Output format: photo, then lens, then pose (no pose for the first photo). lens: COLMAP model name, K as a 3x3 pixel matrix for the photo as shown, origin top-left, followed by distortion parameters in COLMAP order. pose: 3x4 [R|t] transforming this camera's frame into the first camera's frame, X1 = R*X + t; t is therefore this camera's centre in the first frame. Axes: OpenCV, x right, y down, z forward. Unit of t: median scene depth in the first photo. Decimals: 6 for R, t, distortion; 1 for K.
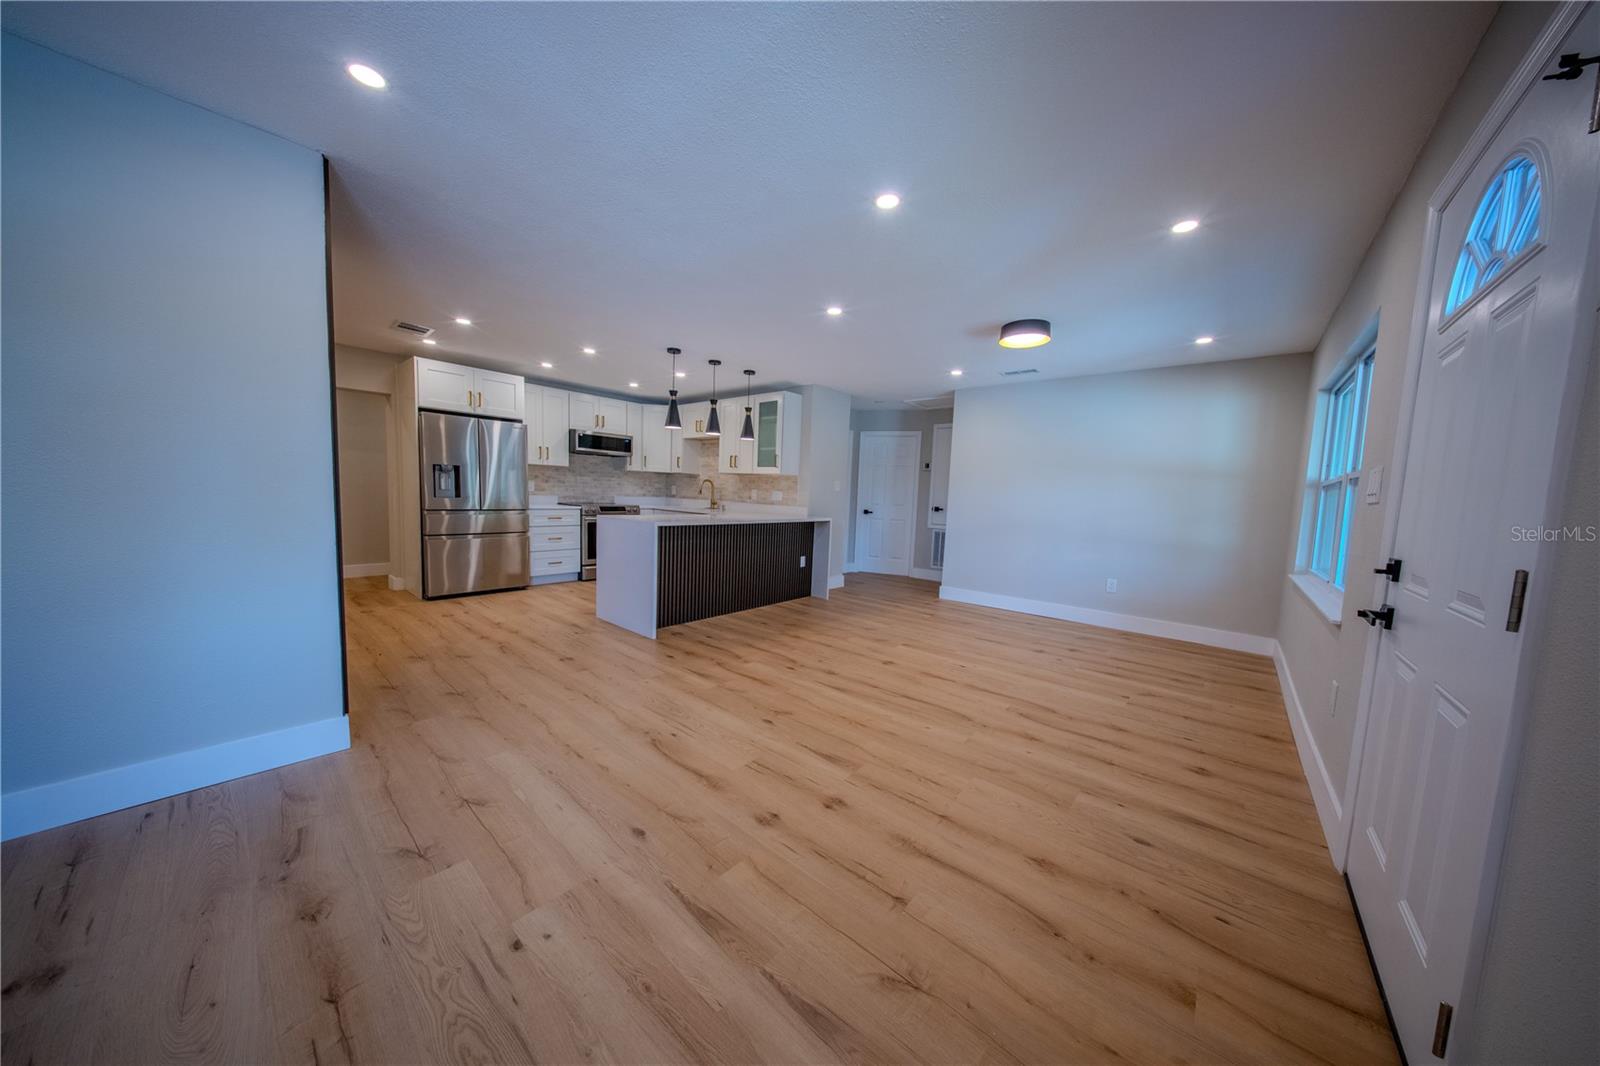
lens RADIAL K [[501.2, 0, 815.5], [0, 501.2, 521.3], [0, 0, 1]] dist [-0.000788, -0.001594]
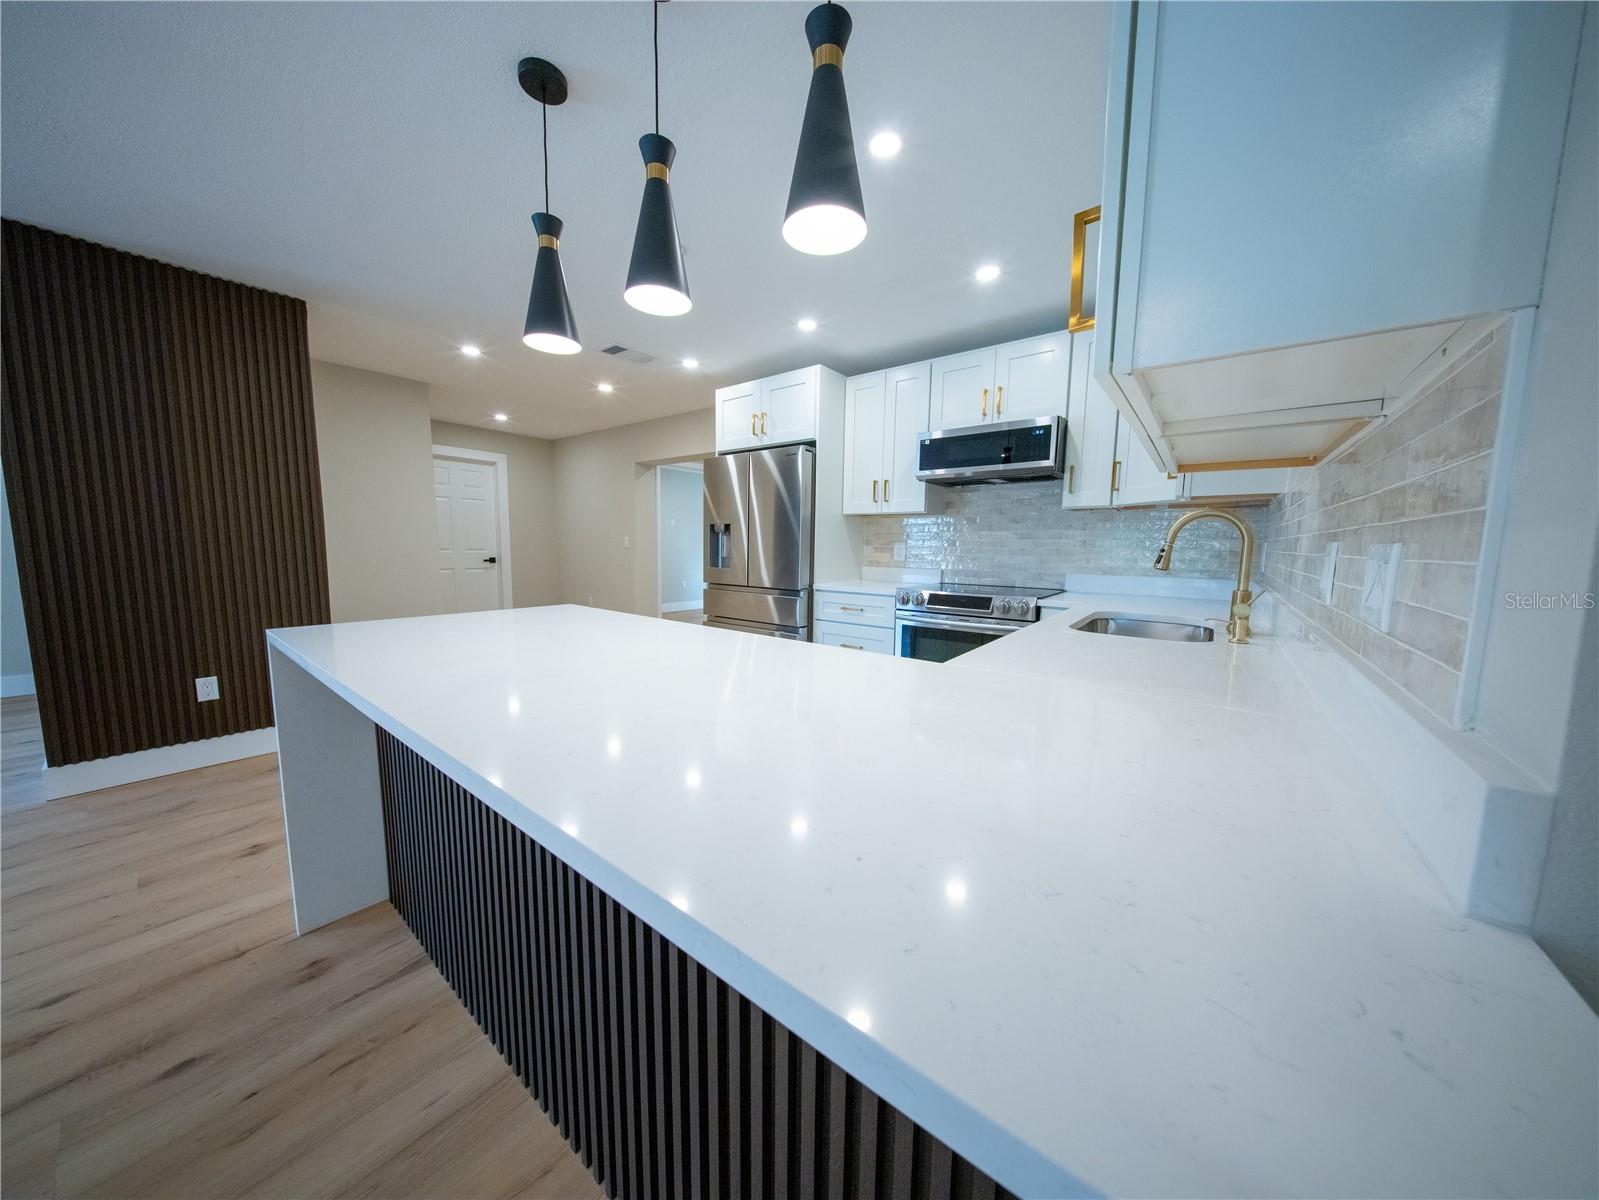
lens RADIAL K [[523.5, 0, 797.4], [0, 523.5, 601.6], [0, 0, 1]] dist [0.000487, -0.000648]
pose [[0.017031, 0.071856, -0.997270, 0.049952], [-0.071852, 0.994923, 0.070460, -0.057228], [0.997270, 0.070455, 0.022108, 1.056304]]
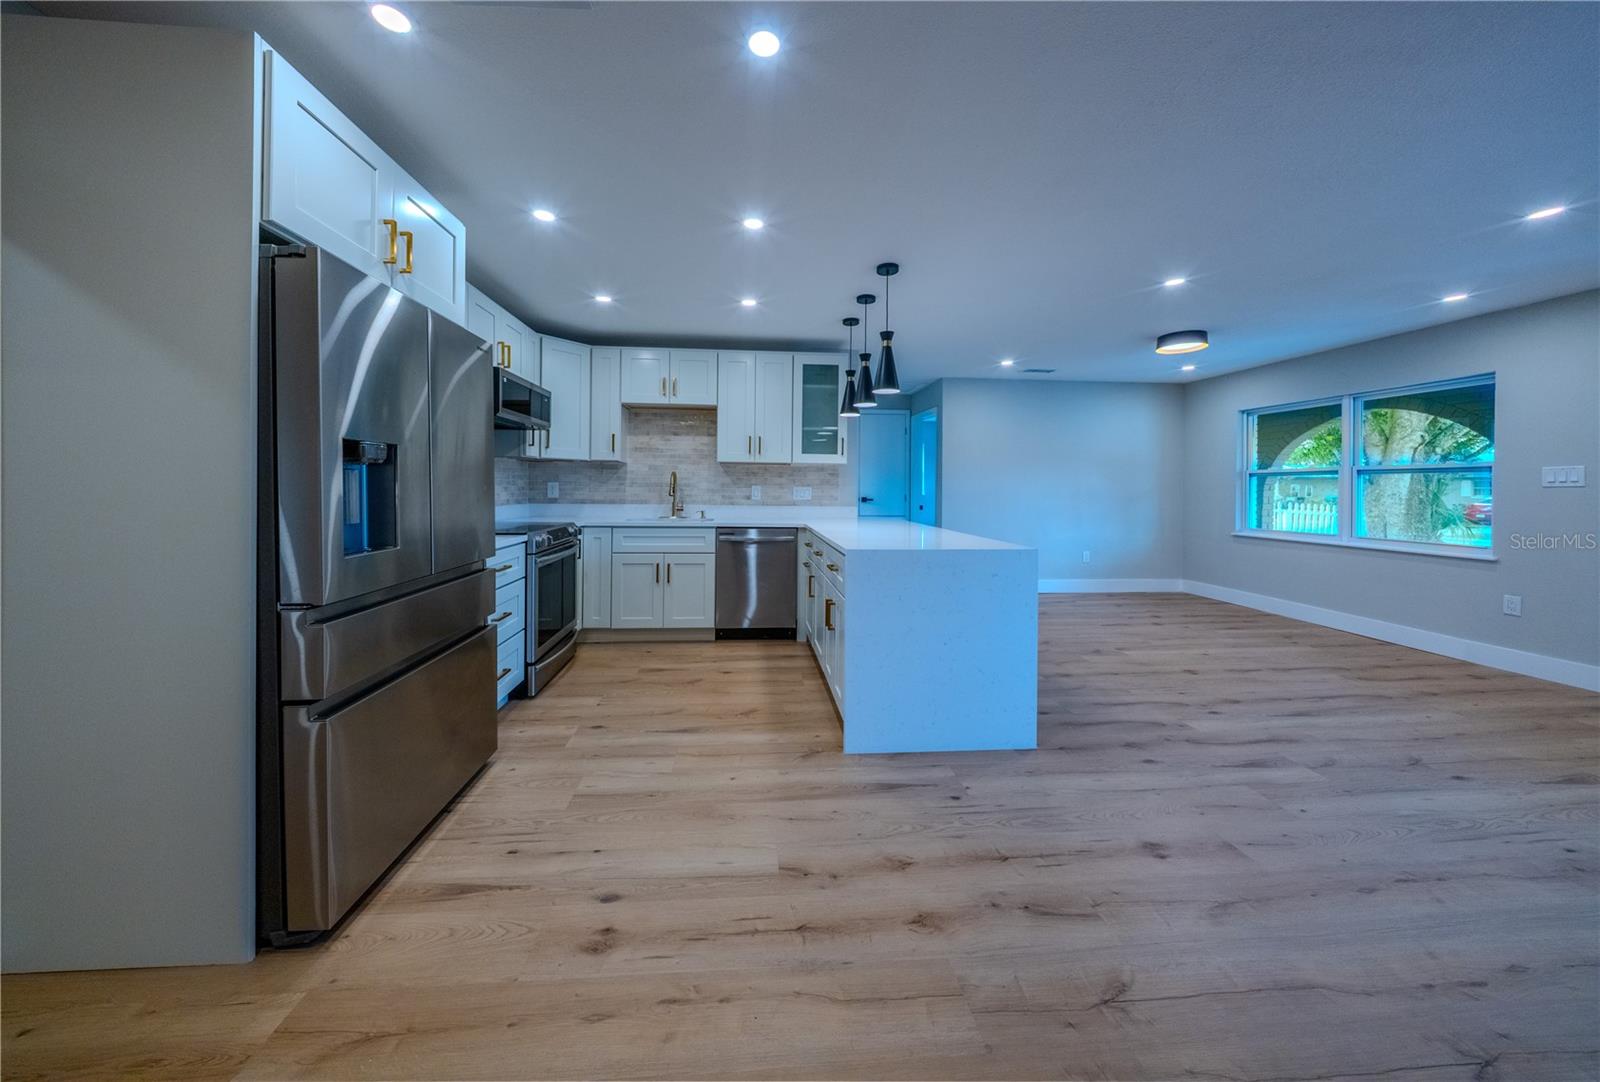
lens RADIAL K [[501.2, 0, 793.9], [0, 501.2, 491.4], [0, 0, 1]] dist [-0.000788, -0.001594]
pose [[0.722097, -0.040728, 0.690592, -0.721639], [0.059787, 0.998205, -0.003645, -0.063812], [-0.689203, 0.043921, 0.723235, 0.587691]]
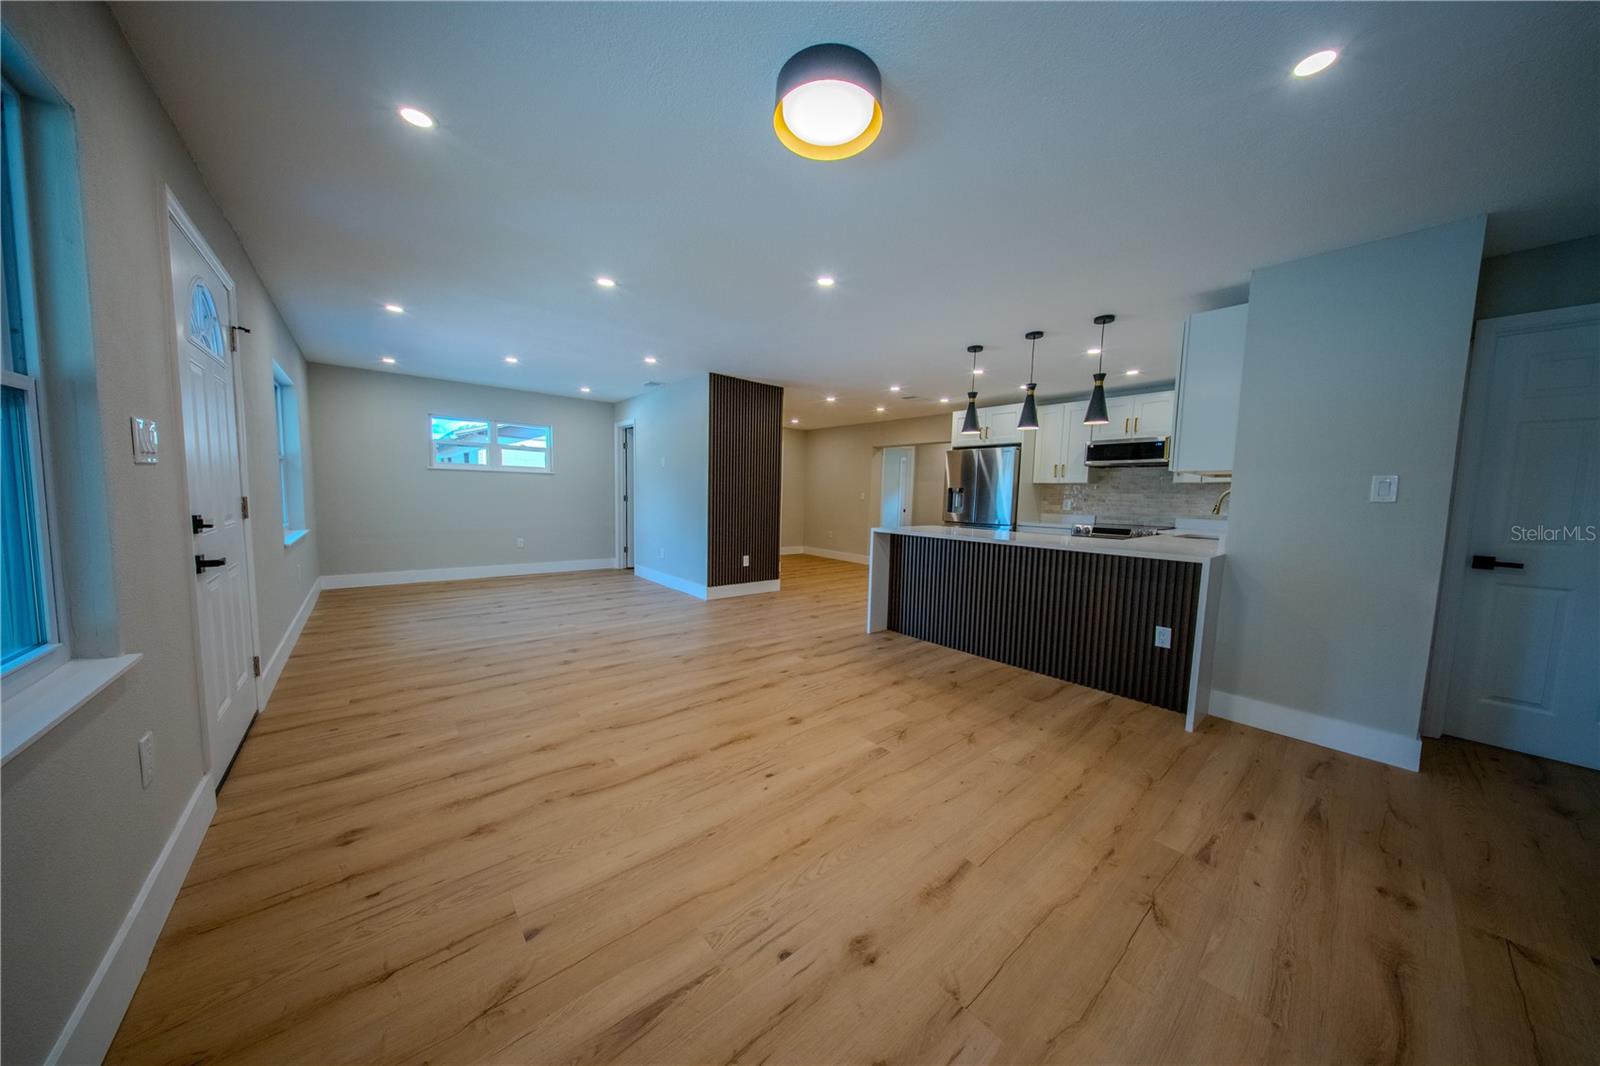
lens RADIAL K [[501.2, 0, 791.1], [0, 501.2, 532.1], [0, 0, 1]] dist [-0.000788, -0.001594]
pose [[-0.189037, 0.032766, -0.981423, 0.619719], [-0.087521, 0.994903, 0.050074, -0.022590], [0.978062, 0.095361, -0.185206, 0.792153]]
